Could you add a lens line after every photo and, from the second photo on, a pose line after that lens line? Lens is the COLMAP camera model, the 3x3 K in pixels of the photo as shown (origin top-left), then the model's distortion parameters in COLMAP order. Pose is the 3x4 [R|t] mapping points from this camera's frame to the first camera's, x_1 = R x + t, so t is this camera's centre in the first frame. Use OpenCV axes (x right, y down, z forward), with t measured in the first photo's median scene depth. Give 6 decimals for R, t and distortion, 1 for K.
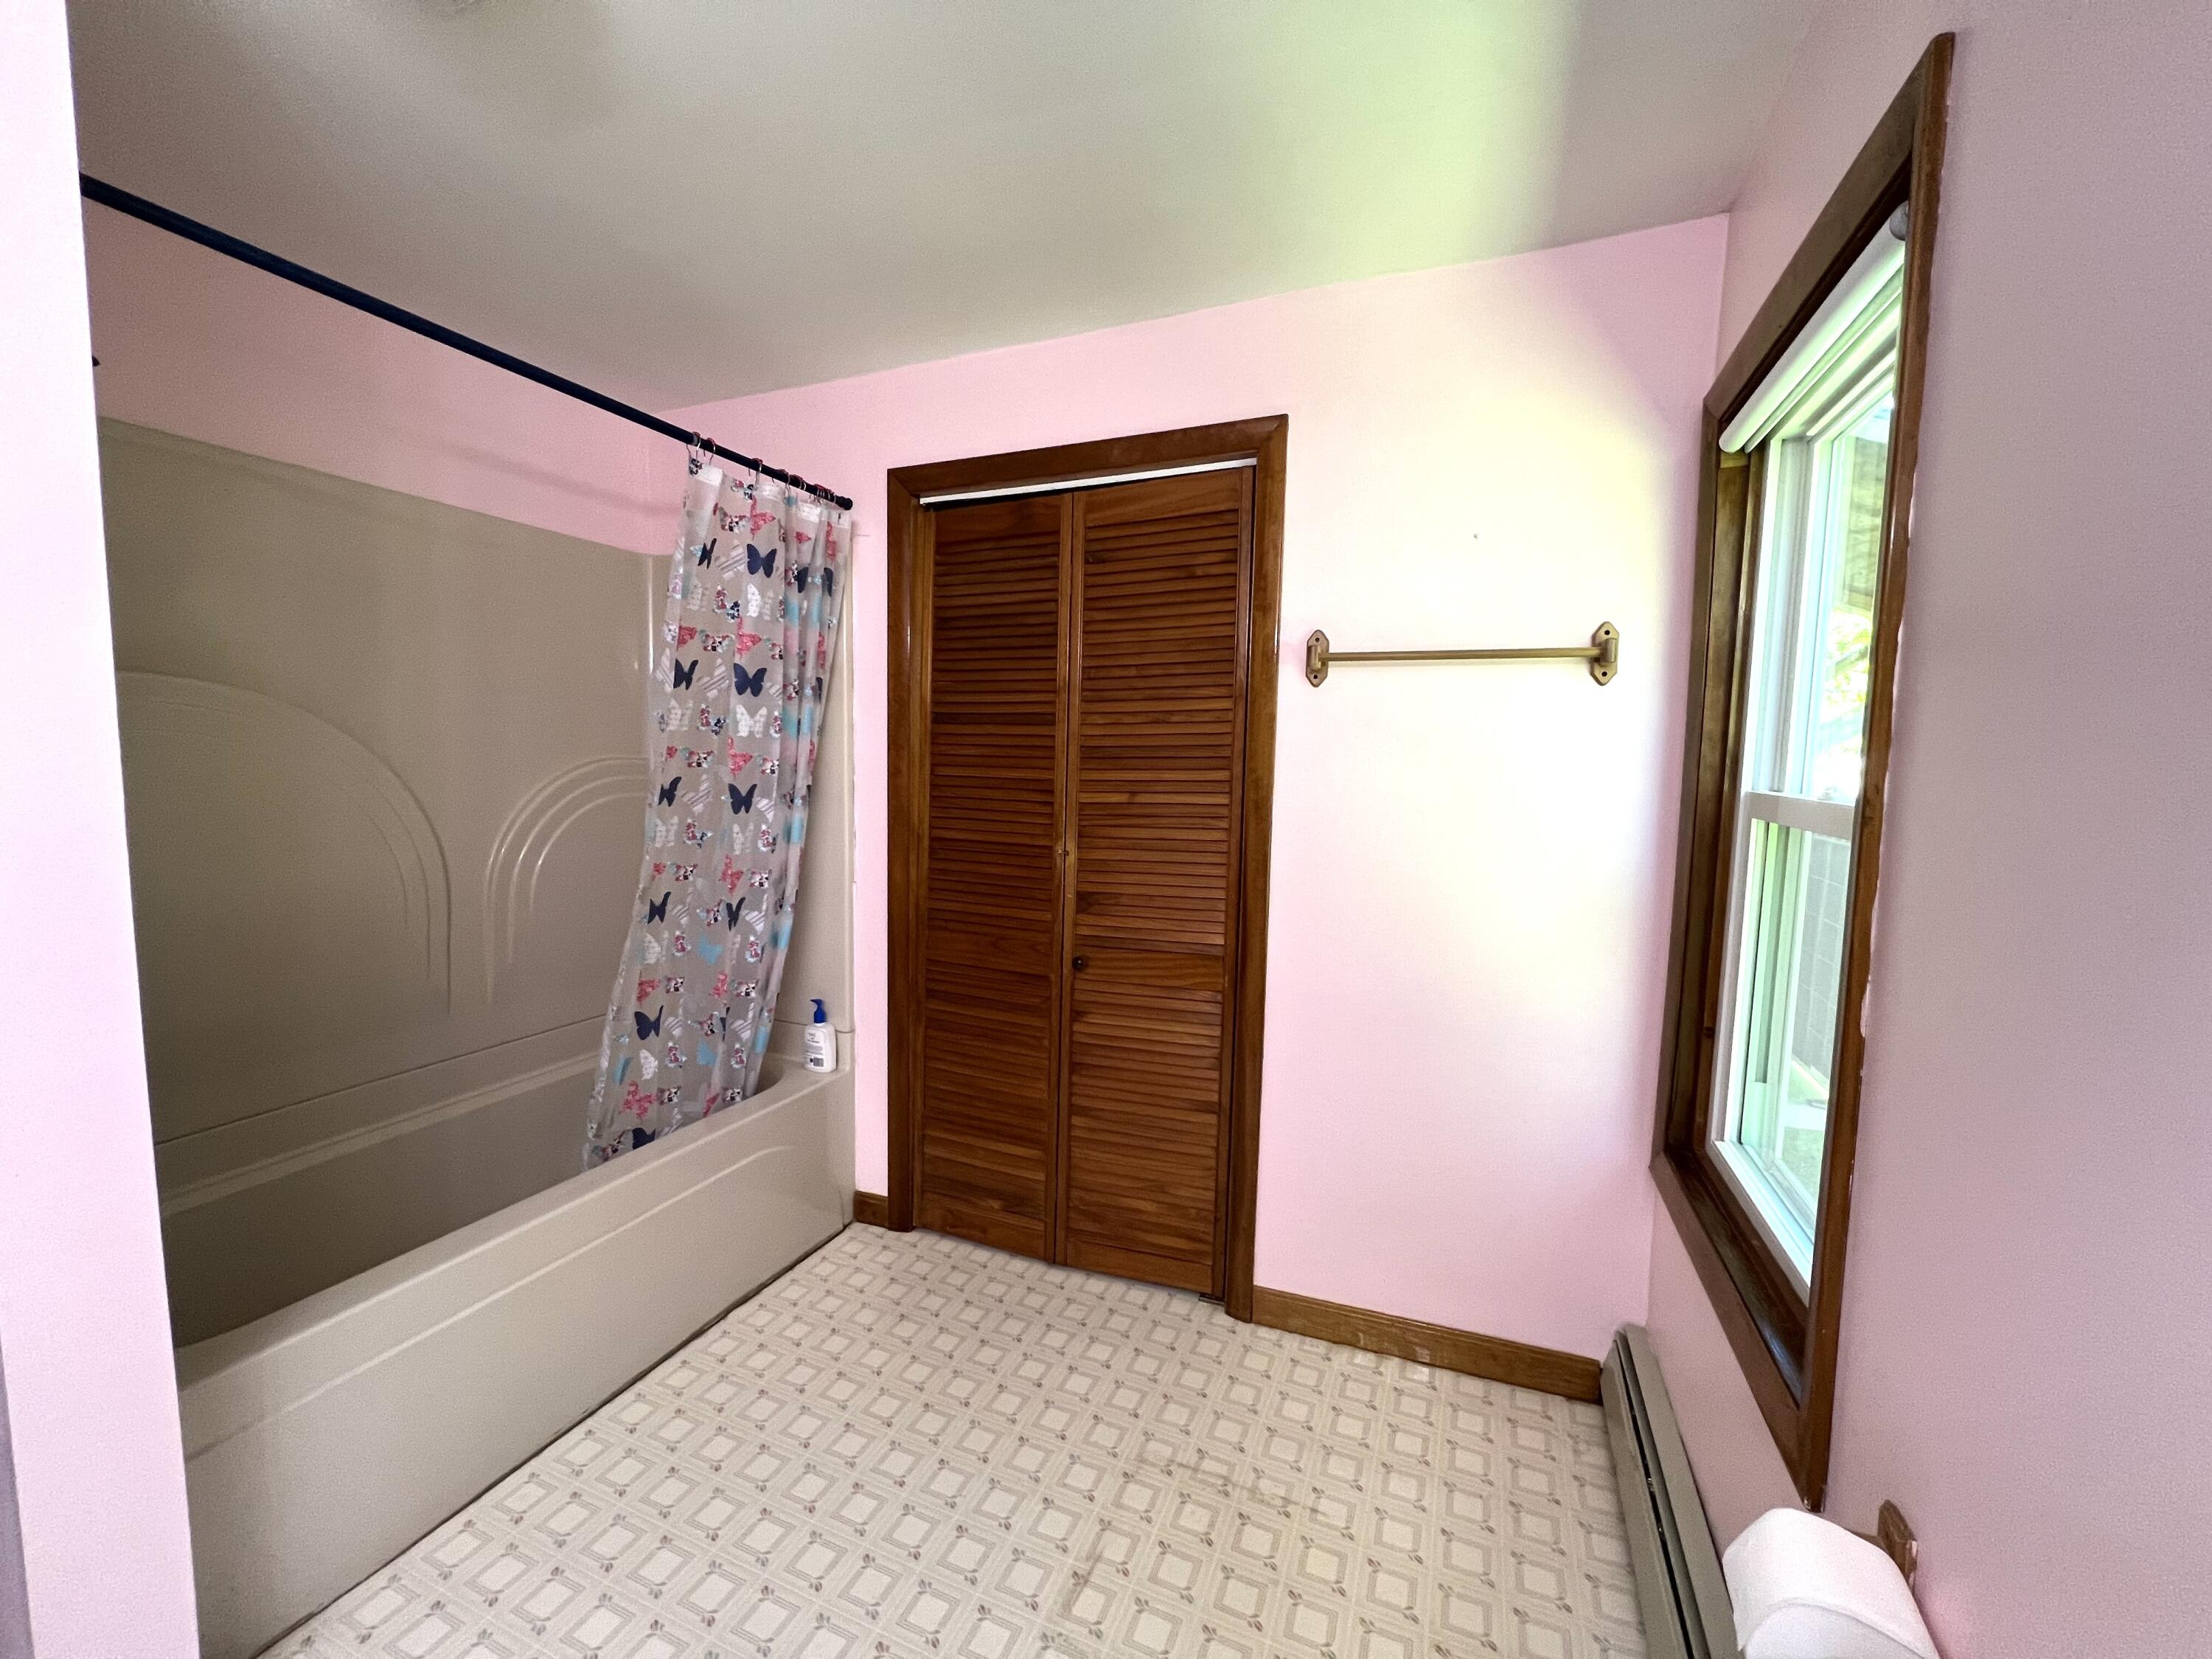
lens RADIAL K [[878.3, 0, 1107.1], [0, 878.3, 833.9], [0, 0, 1]] dist [-0.000671, -0.000145]
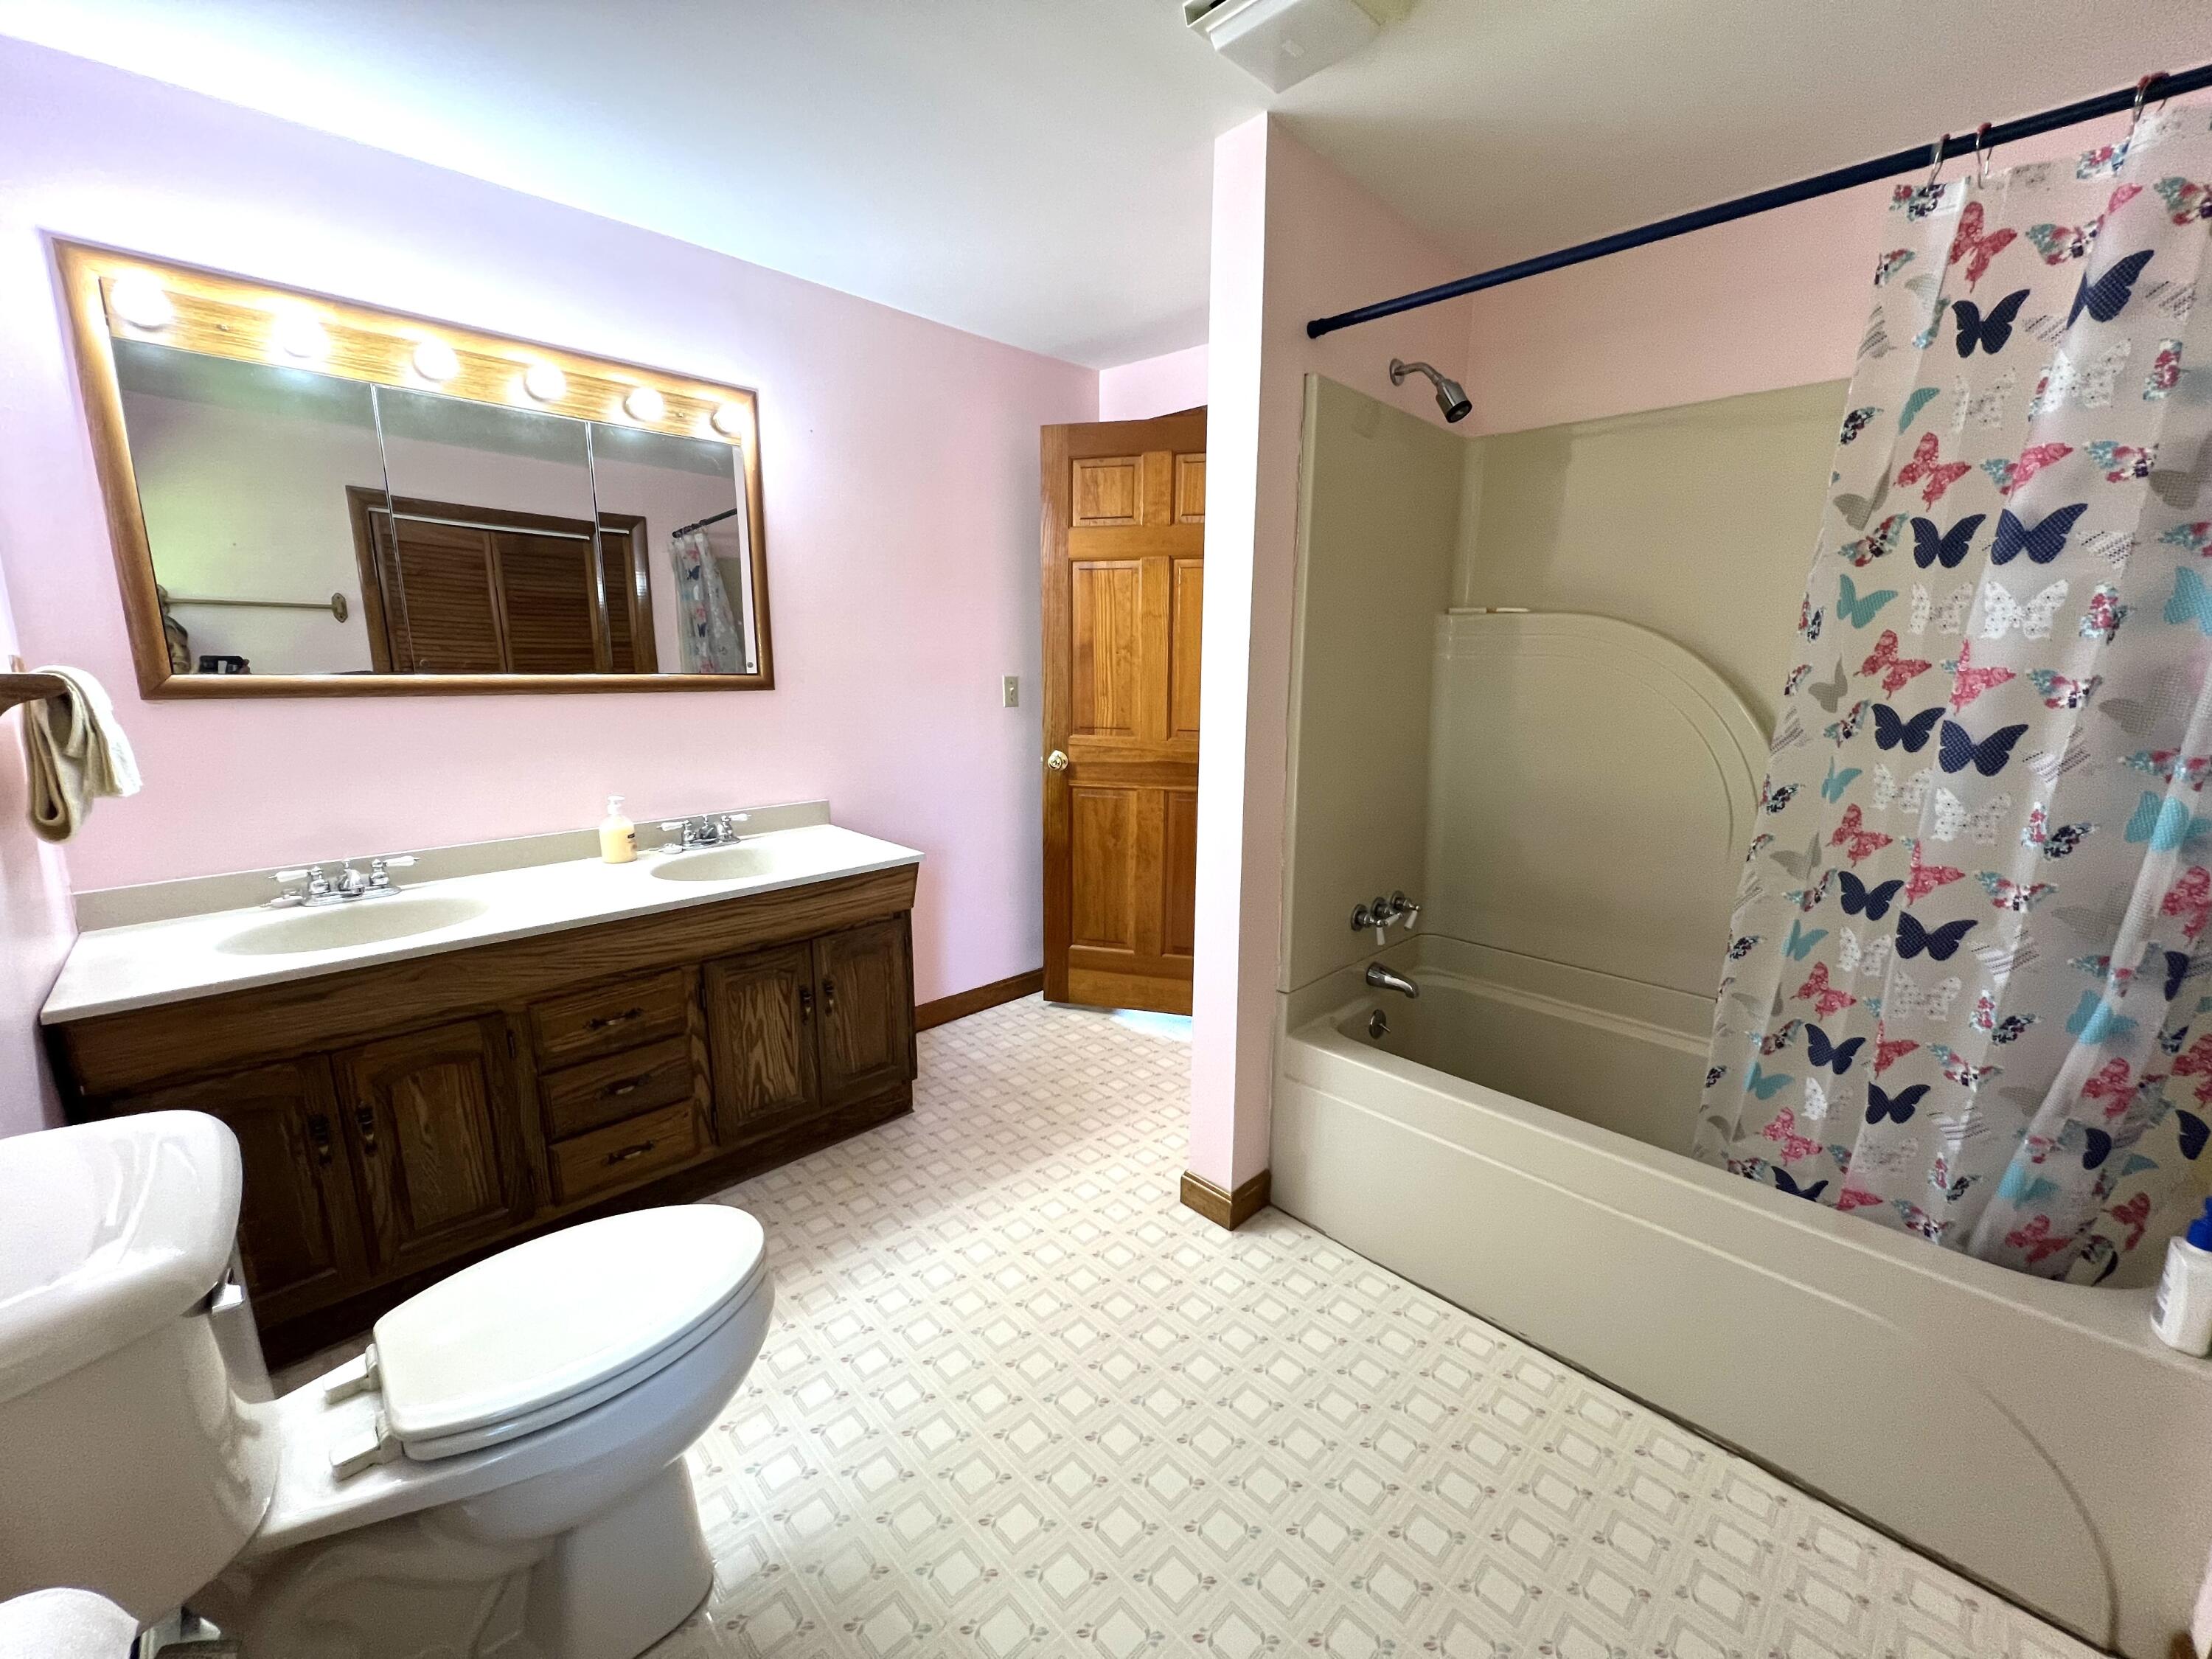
lens RADIAL K [[878.3, 0, 1107.1], [0, 878.3, 833.9], [0, 0, 1]] dist [-0.000671, -0.000145]
pose [[-0.381047, 0.149564, -0.912378, 0.377666], [-0.106111, 0.973233, 0.203856, -0.045997], [0.918446, 0.174492, -0.354977, 0.750632]]
